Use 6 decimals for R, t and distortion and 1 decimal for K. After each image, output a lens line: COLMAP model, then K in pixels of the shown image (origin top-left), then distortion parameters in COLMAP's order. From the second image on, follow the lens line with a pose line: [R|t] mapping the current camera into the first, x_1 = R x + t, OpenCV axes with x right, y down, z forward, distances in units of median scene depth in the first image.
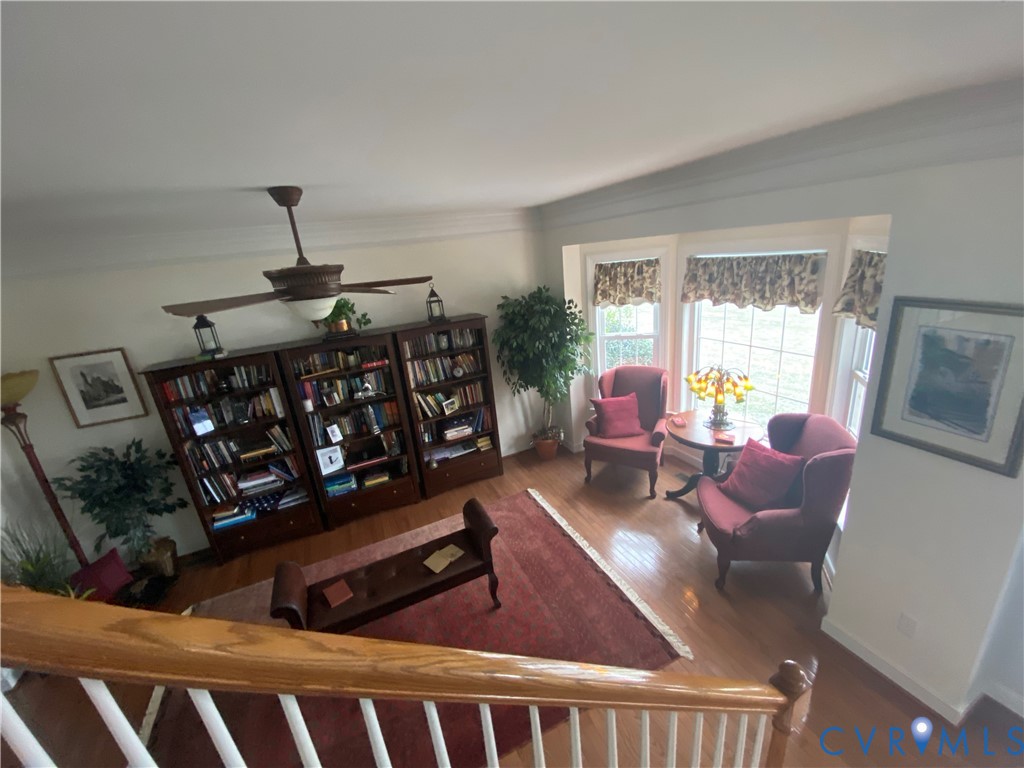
lens RADIAL K [[415.5, 0, 505.2], [0, 415.5, 382.7], [0, 0, 1]] dist [0.038977, -0.032704]
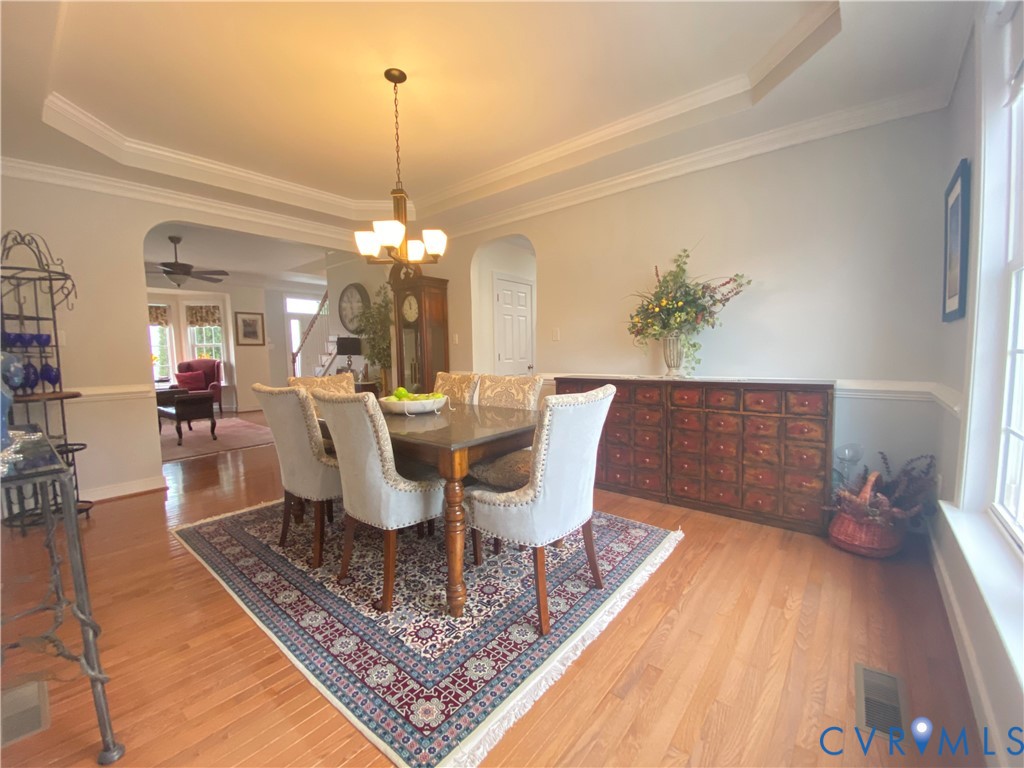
lens RADIAL K [[415.5, 0, 505.2], [0, 415.5, 382.7], [0, 0, 1]] dist [0.038977, -0.032704]
pose [[-0.428488, 0.040914, 0.902621, -2.193965], [0.334140, 0.935330, 0.116224, 0.480761], [-0.839493, 0.351402, -0.414449, 0.356255]]
